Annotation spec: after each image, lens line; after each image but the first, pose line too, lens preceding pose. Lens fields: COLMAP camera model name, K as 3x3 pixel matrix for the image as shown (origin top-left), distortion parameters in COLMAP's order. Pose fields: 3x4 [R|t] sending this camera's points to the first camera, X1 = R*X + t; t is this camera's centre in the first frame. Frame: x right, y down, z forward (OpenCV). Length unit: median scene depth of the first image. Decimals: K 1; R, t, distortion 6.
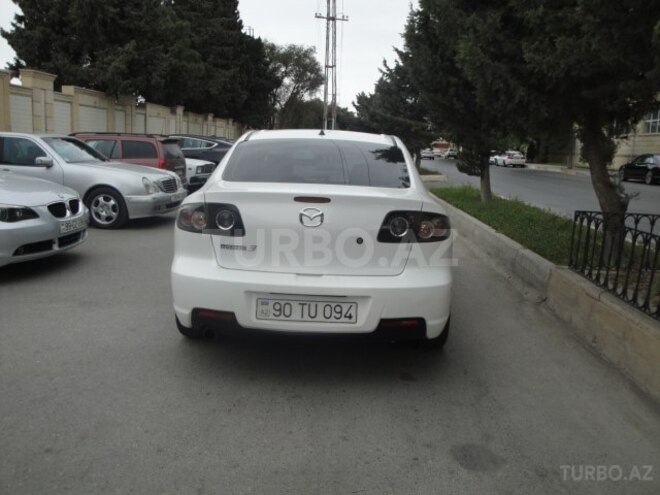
lens RADIAL K [[539.3, 0, 330.0], [0, 539.3, 247.5], [0, 0, 1]] dist [-0.168850, 0.126426]
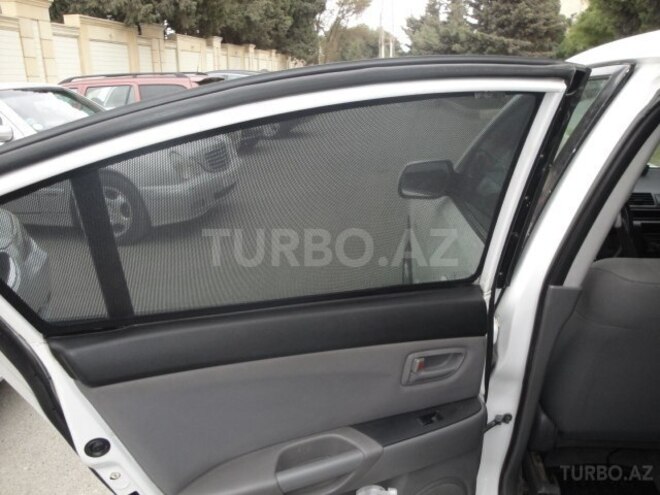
lens RADIAL K [[539.3, 0, 330.0], [0, 539.3, 247.5], [0, 0, 1]] dist [-0.168850, 0.126426]
pose [[0.996062, -0.032532, -0.082471, -0.069941], [0.042628, 0.991394, 0.123774, -0.045787], [0.077734, -0.126803, 0.988877, 0.217796]]
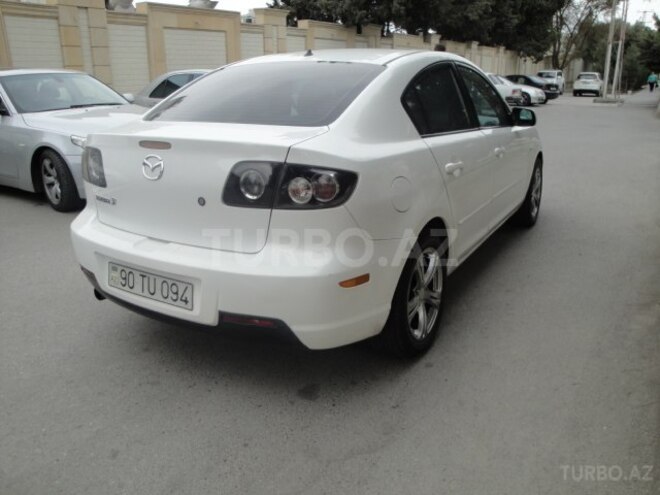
lens RADIAL K [[539.3, 0, 330.0], [0, 539.3, 247.5], [0, 0, 1]] dist [-0.168850, 0.126426]
pose [[0.862341, 0.112785, -0.493606, 0.096566], [-0.050737, 0.989217, 0.137388, -0.010026], [0.503779, -0.093431, 0.858765, 0.077722]]
